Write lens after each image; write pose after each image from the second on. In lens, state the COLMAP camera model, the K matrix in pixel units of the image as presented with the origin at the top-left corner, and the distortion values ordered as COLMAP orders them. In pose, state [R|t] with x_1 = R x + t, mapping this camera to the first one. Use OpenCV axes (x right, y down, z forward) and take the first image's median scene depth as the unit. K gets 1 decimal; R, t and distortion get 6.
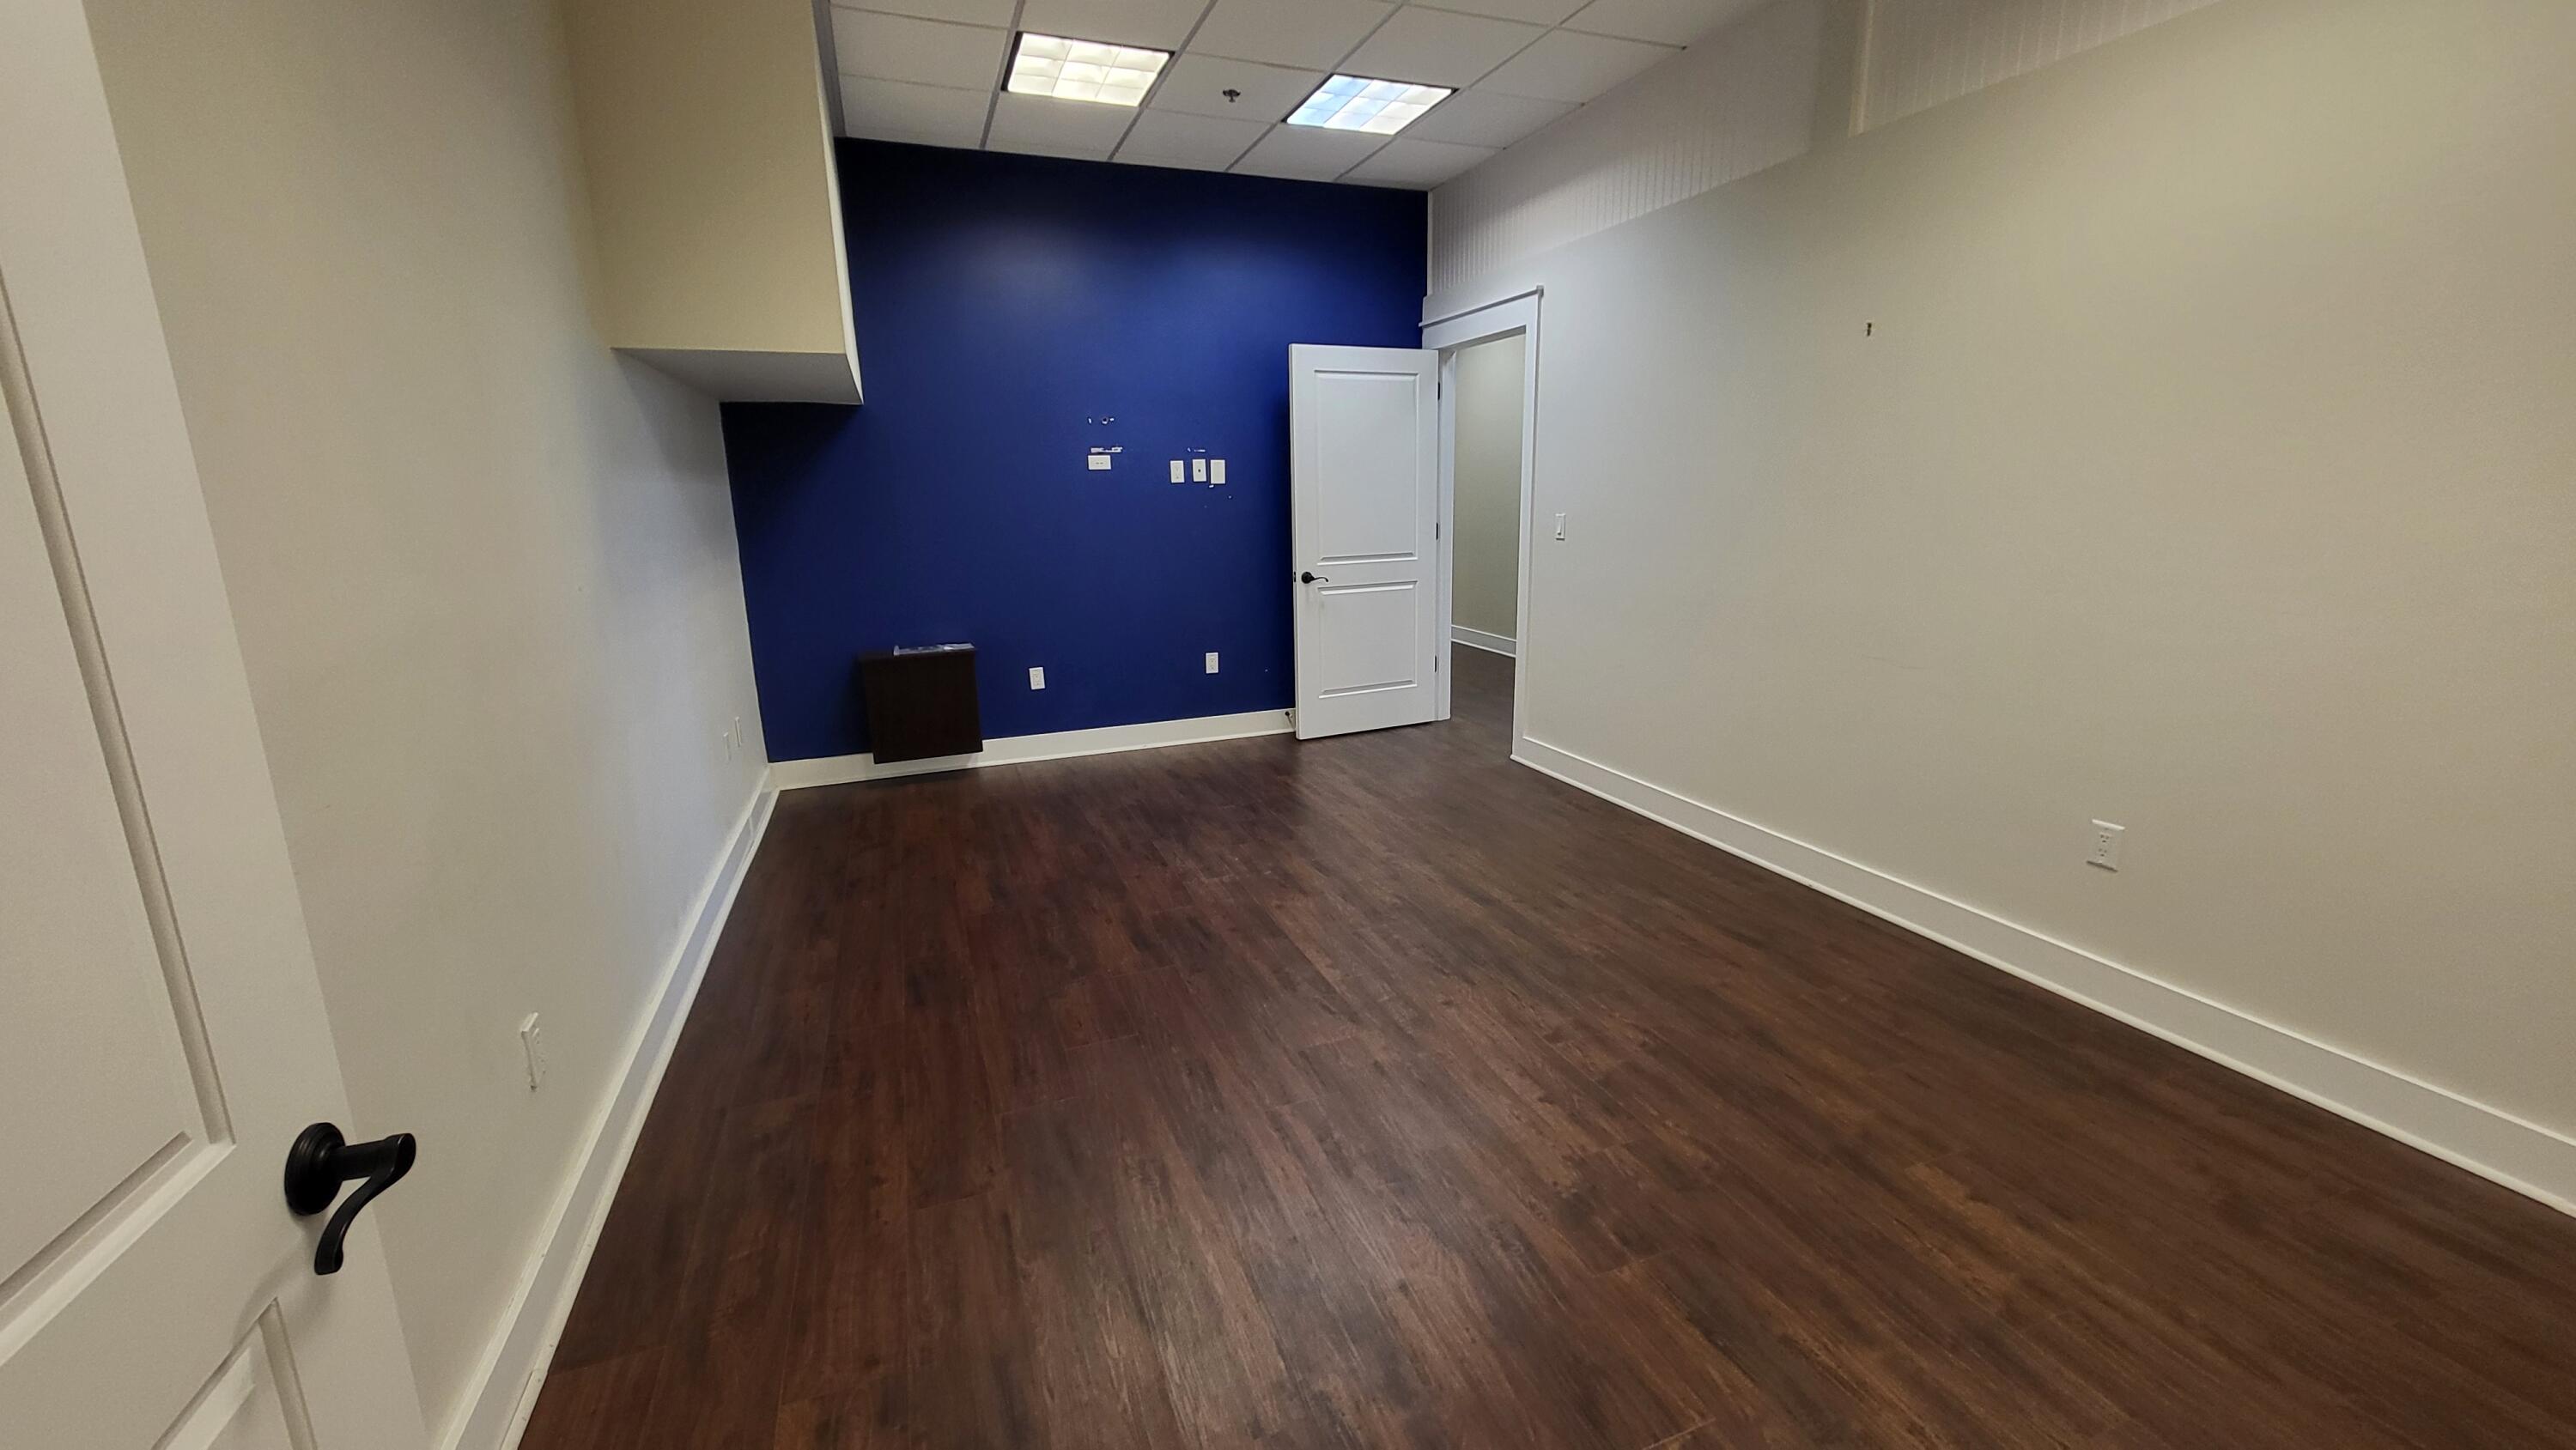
lens RADIAL K [[1001.9, 0, 1294.2], [0, 1001.9, 724.0], [0, 0, 1]] dist [-0.000969, -0.002782]
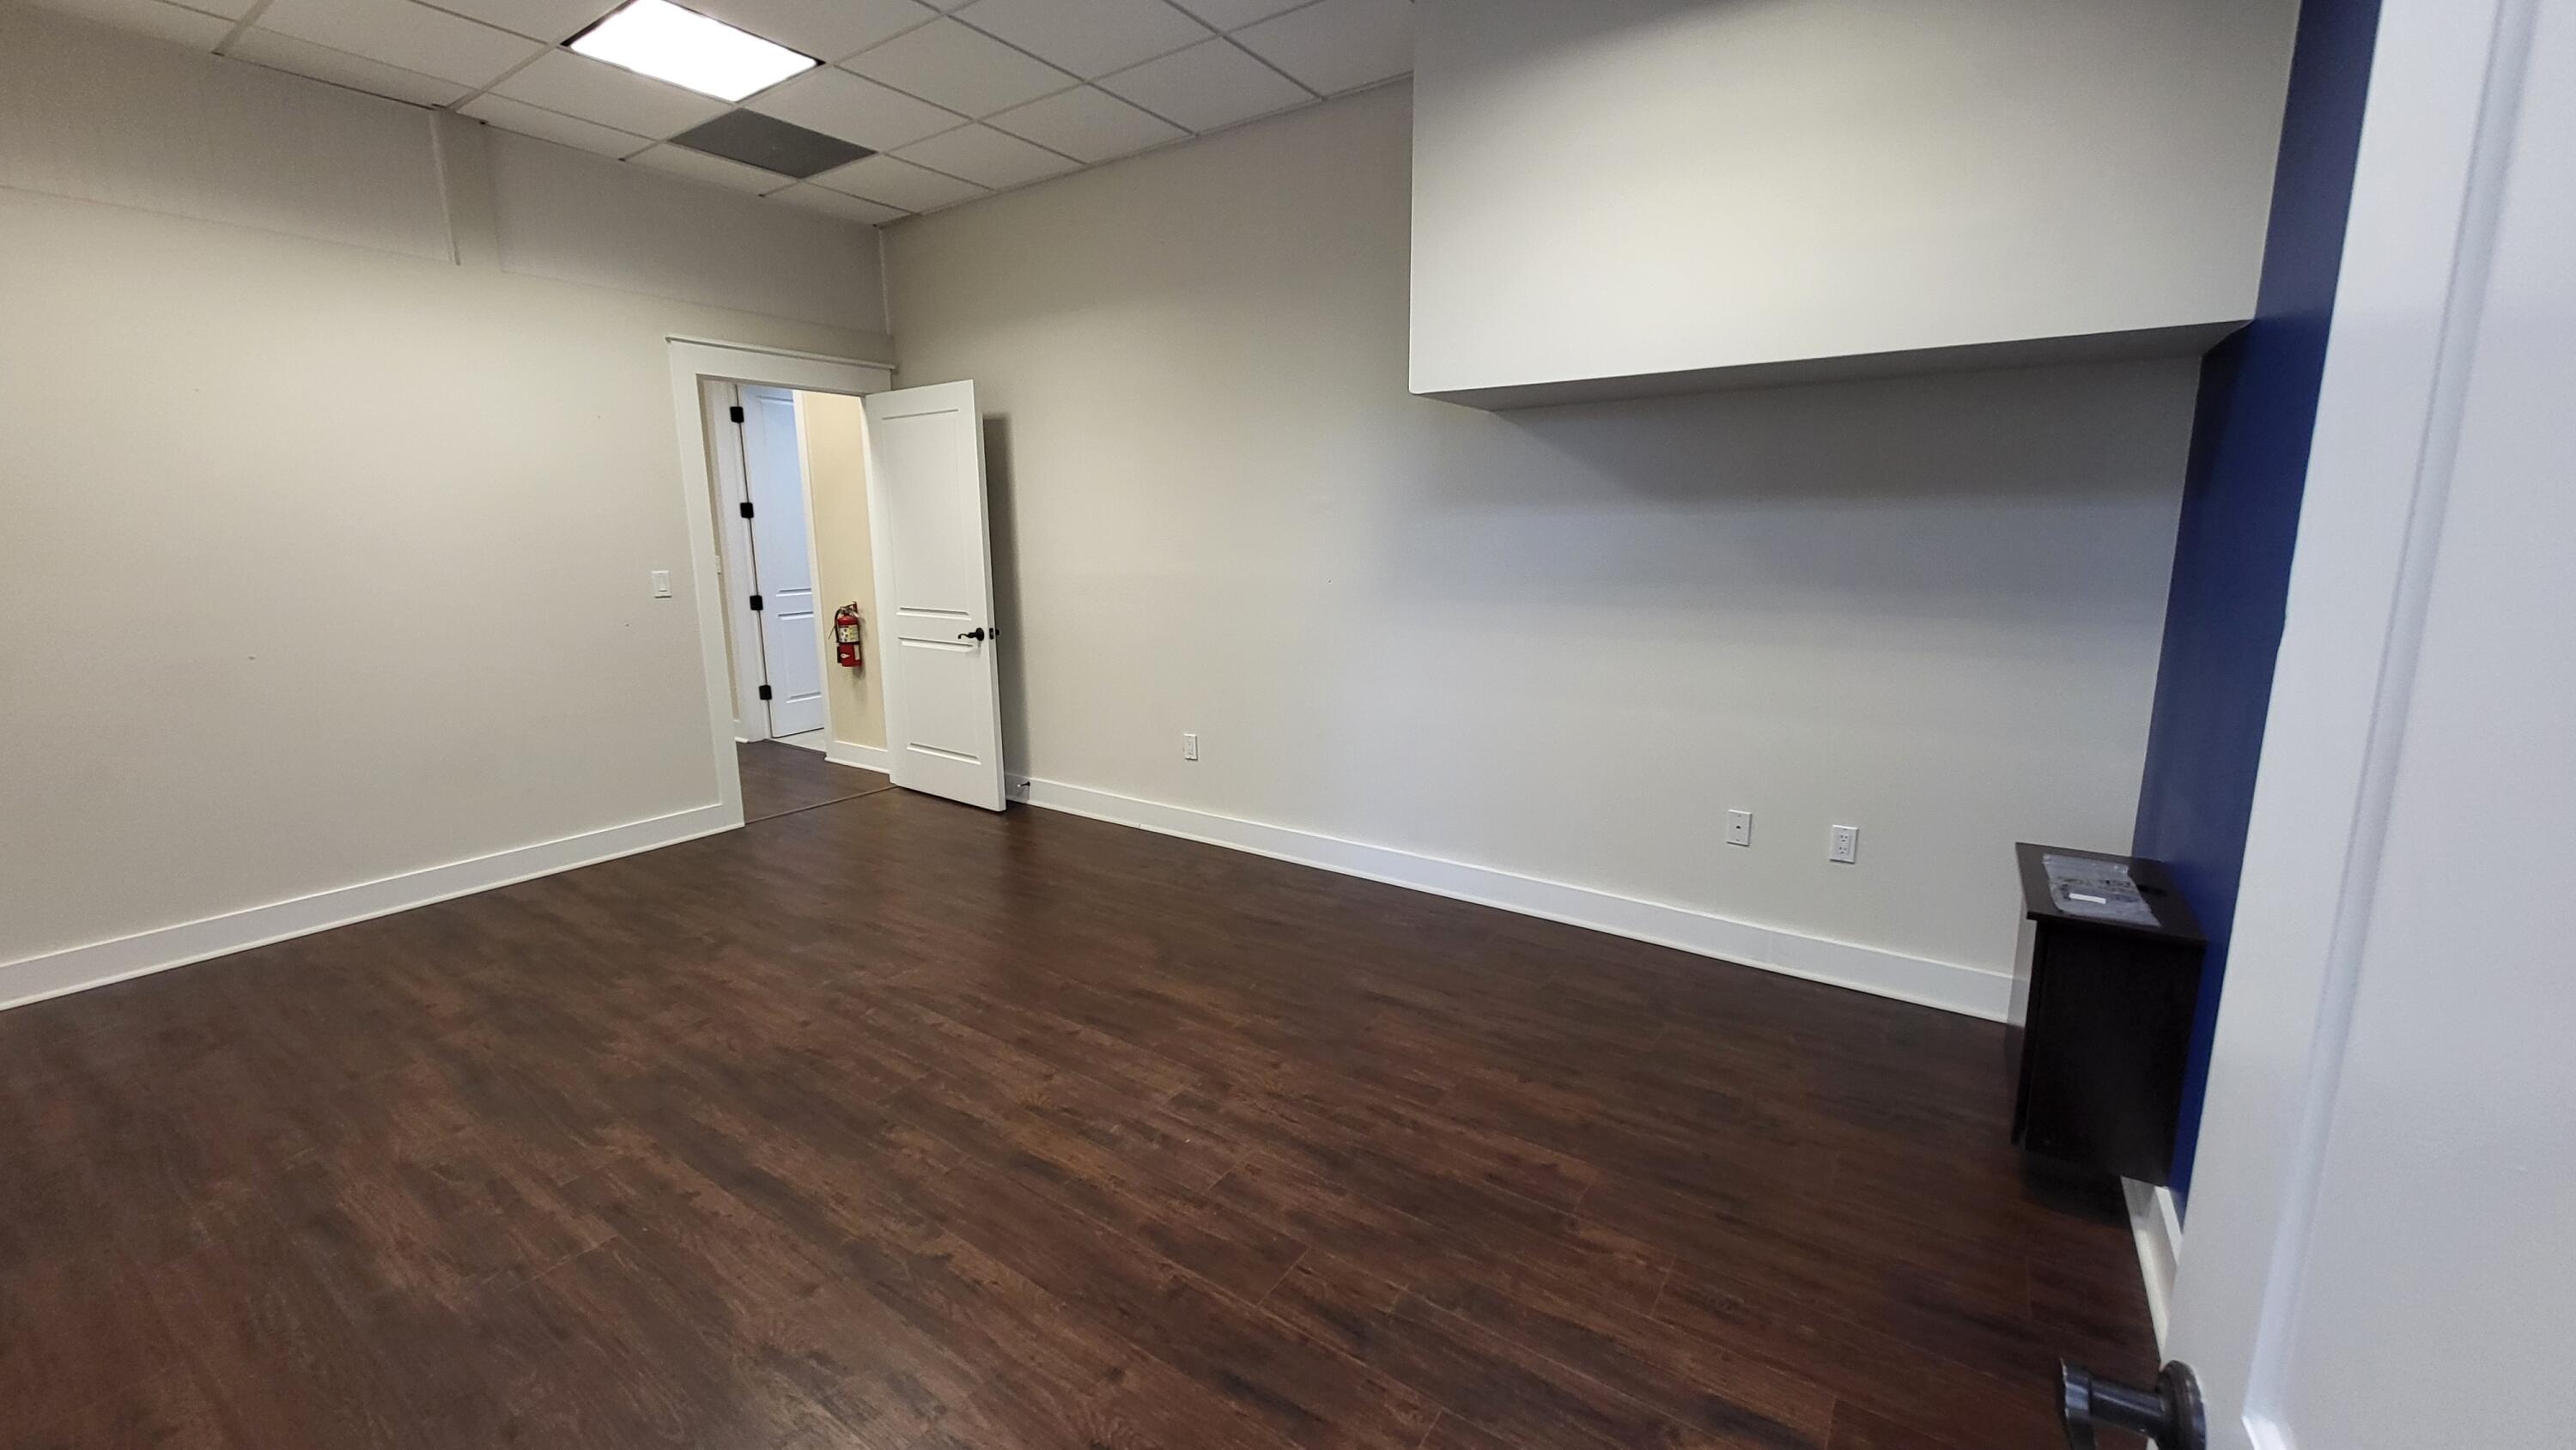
lens RADIAL K [[1001.9, 0, 1286.0], [0, 1001.9, 737.5], [0, 0, 1]] dist [-0.000969, -0.002782]
pose [[-0.826263, 0.139225, -0.545807, 0.239548], [-0.110236, 0.910269, 0.399071, -0.422817], [0.552392, 0.389906, -0.736774, 1.724559]]
